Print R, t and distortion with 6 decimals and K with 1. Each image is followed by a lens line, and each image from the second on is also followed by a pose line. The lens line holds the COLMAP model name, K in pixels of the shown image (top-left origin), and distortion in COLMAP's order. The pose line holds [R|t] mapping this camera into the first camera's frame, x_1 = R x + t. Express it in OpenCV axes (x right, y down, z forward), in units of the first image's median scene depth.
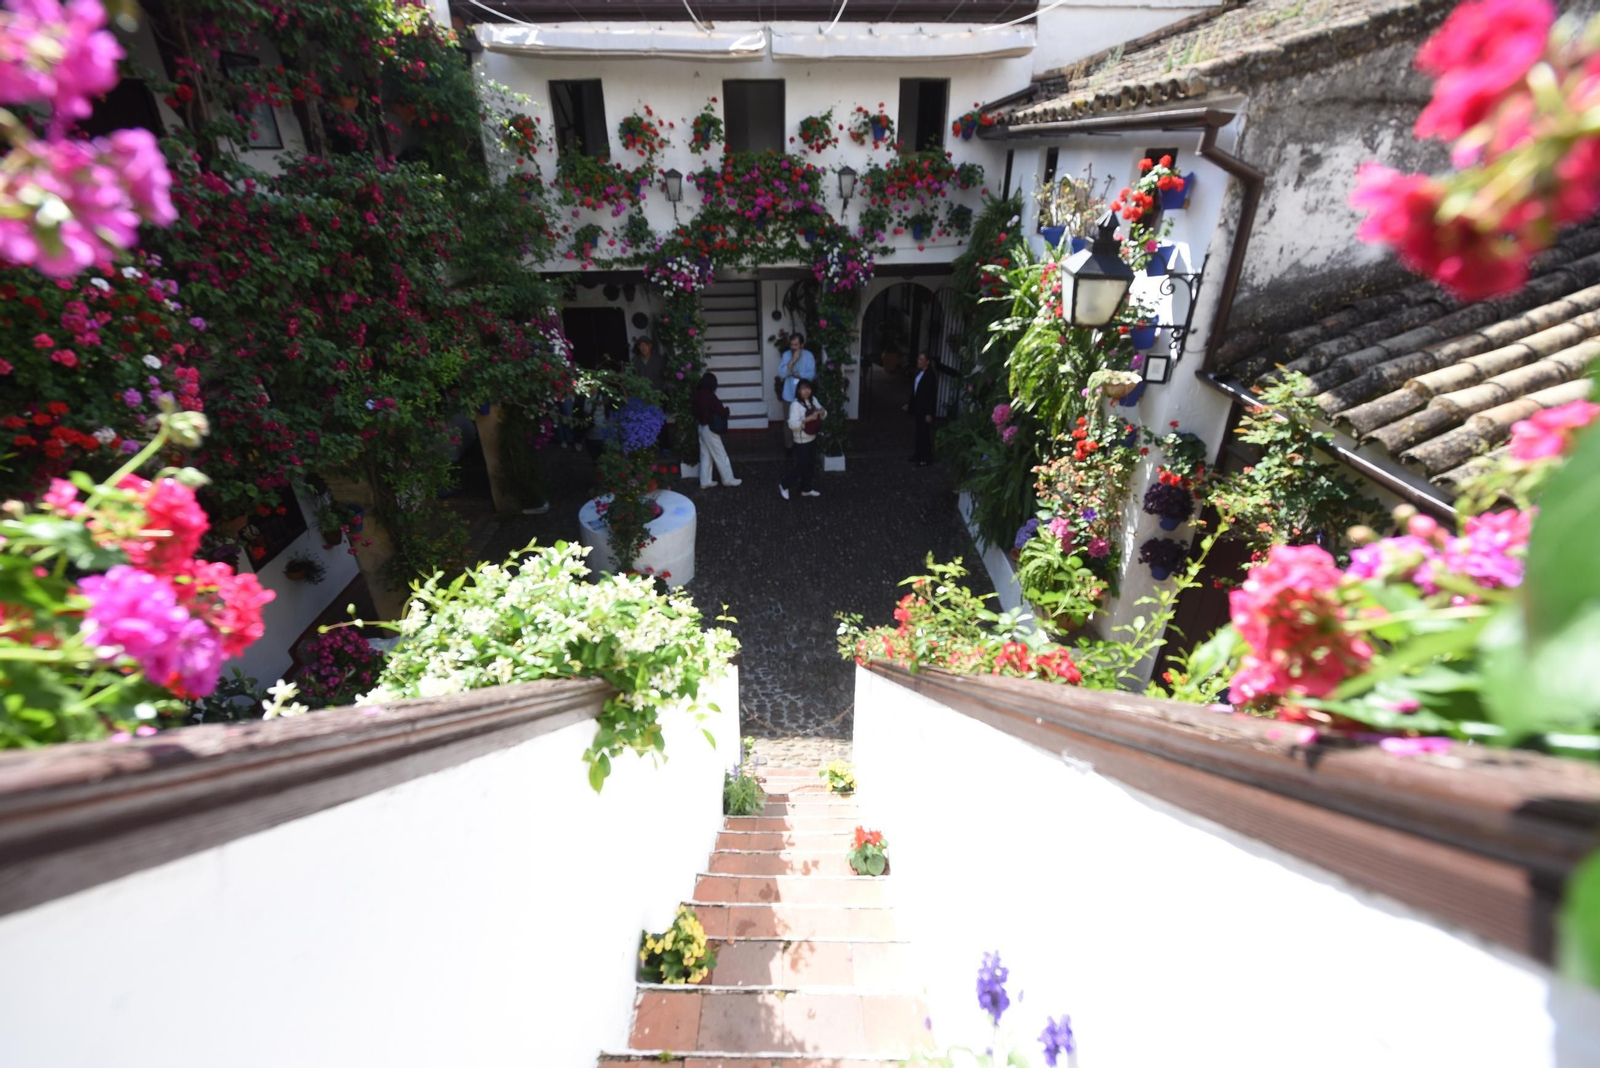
lens RADIAL K [[709.4, 0, 799.4], [0, 709.4, 534.2], [0, 0, 1]] dist [-0.011286, -0.003021]
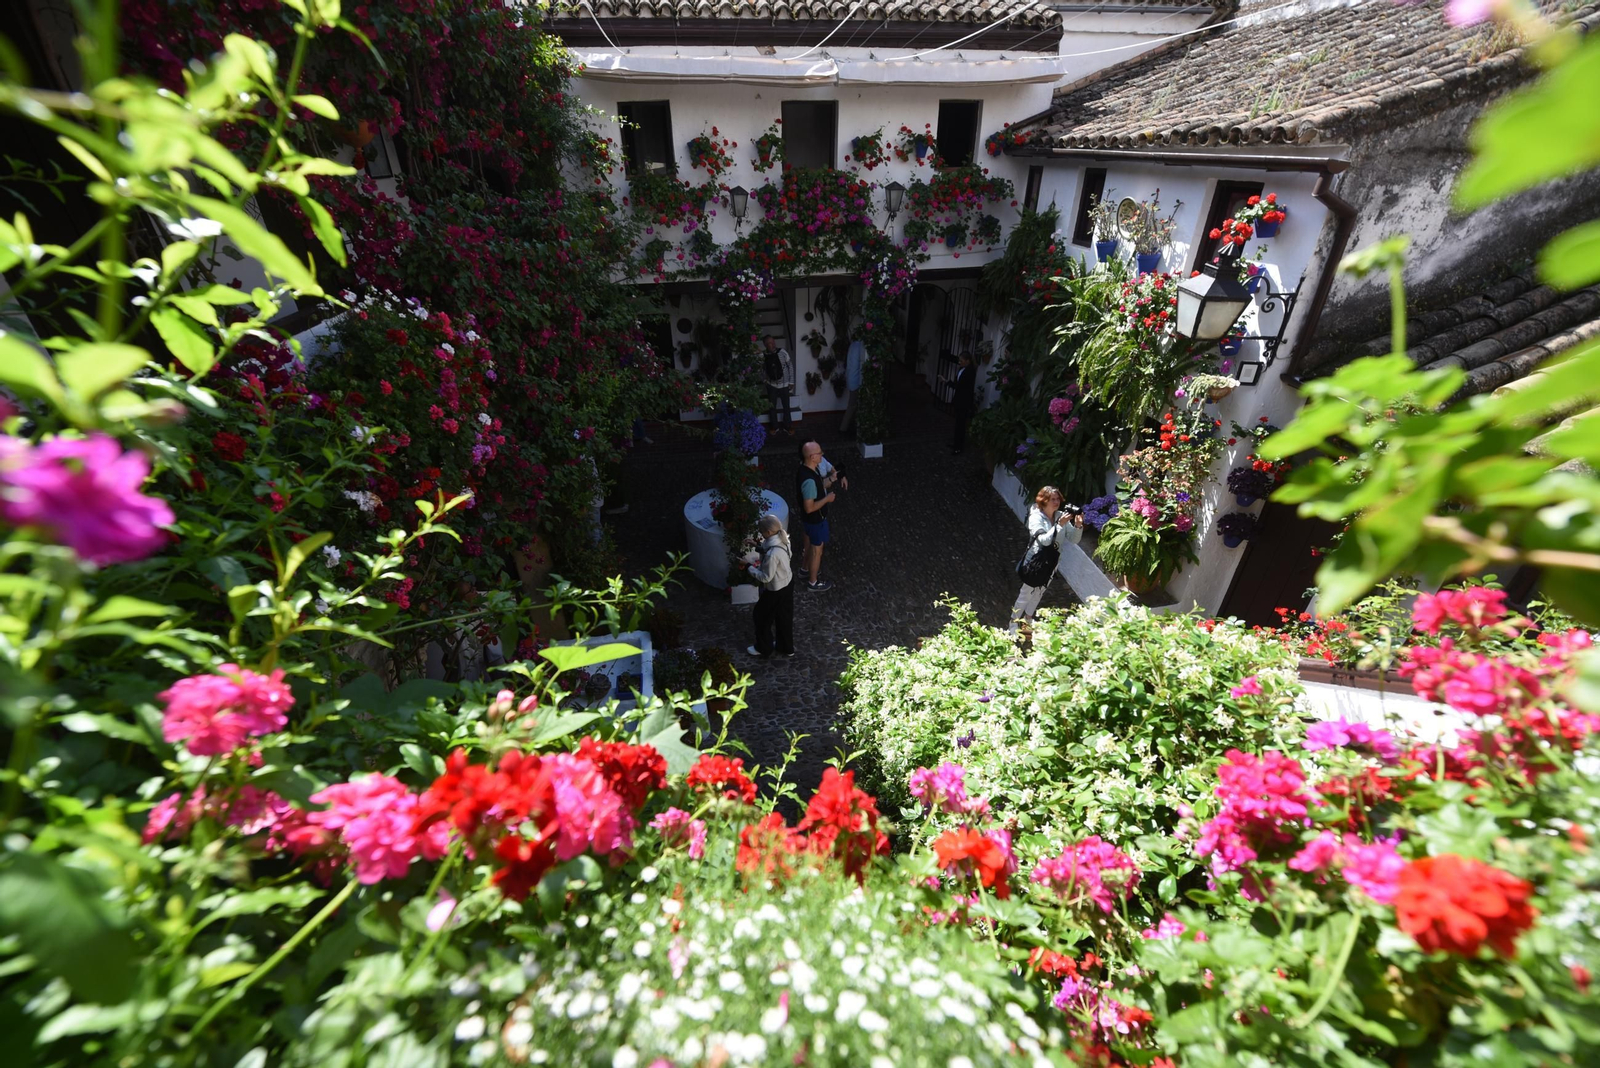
lens RADIAL K [[644.4, 0, 800.2], [0, 644.4, 535.3], [0, 0, 1]] dist [-0.015327, -0.002859]
pose [[0.993717, -0.061245, 0.093681, -0.209560], [0.056189, 0.996866, 0.055688, -0.037618], [-0.096798, -0.050074, 0.994044, -0.003132]]
